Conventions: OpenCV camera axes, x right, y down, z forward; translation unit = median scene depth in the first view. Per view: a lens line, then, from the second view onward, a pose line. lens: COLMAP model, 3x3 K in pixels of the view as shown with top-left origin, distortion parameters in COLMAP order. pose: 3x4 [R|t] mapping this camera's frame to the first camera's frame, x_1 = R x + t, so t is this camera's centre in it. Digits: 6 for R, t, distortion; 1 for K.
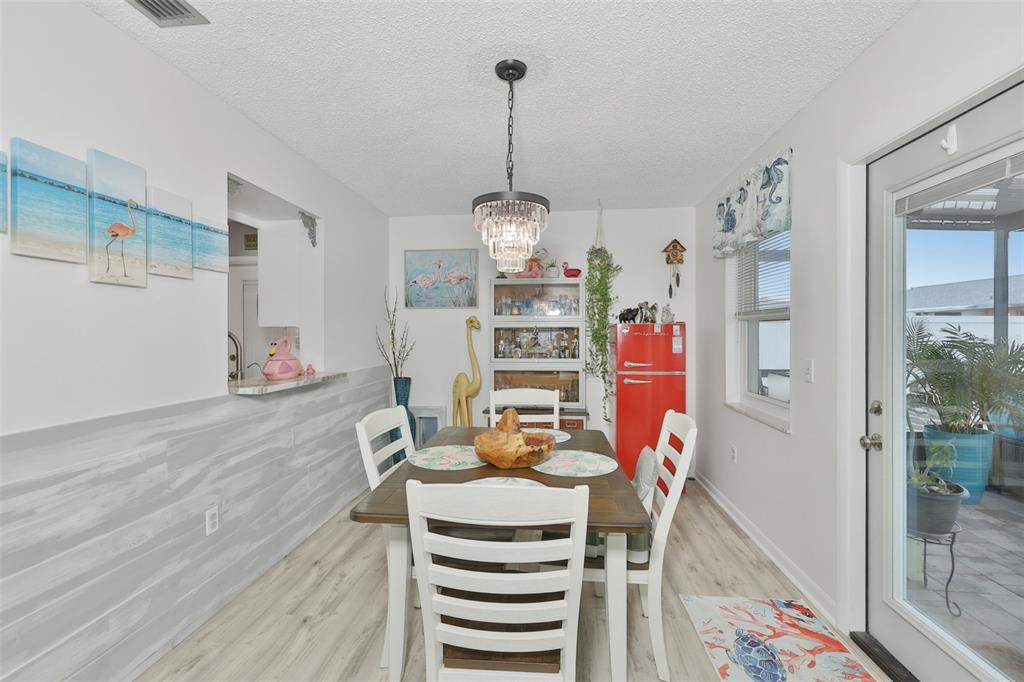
lens RADIAL K [[441.5, 0, 505.2], [0, 441.5, 337.7], [0, 0, 1]] dist [-0.000658, -0.000289]
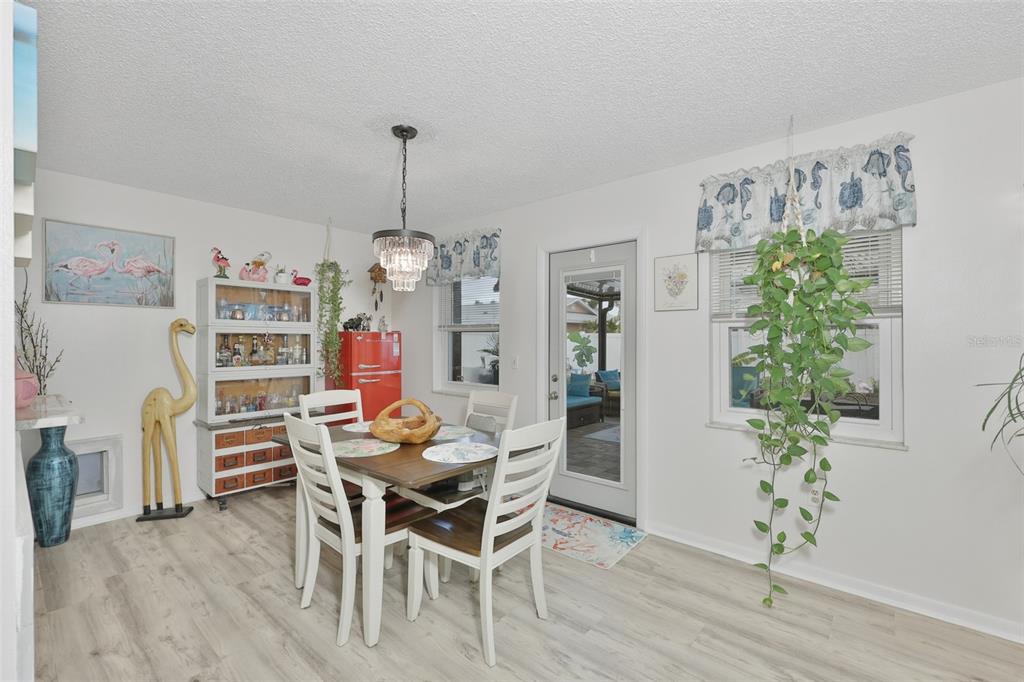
lens RADIAL K [[441.5, 0, 503.5], [0, 441.5, 344.2], [0, 0, 1]] dist [-0.000658, -0.000289]
pose [[0.579028, -0.004047, 0.815298, -0.855335], [0.004440, 0.999989, 0.001810, 0.001953], [-0.815296, 0.002572, 0.579039, 0.037704]]
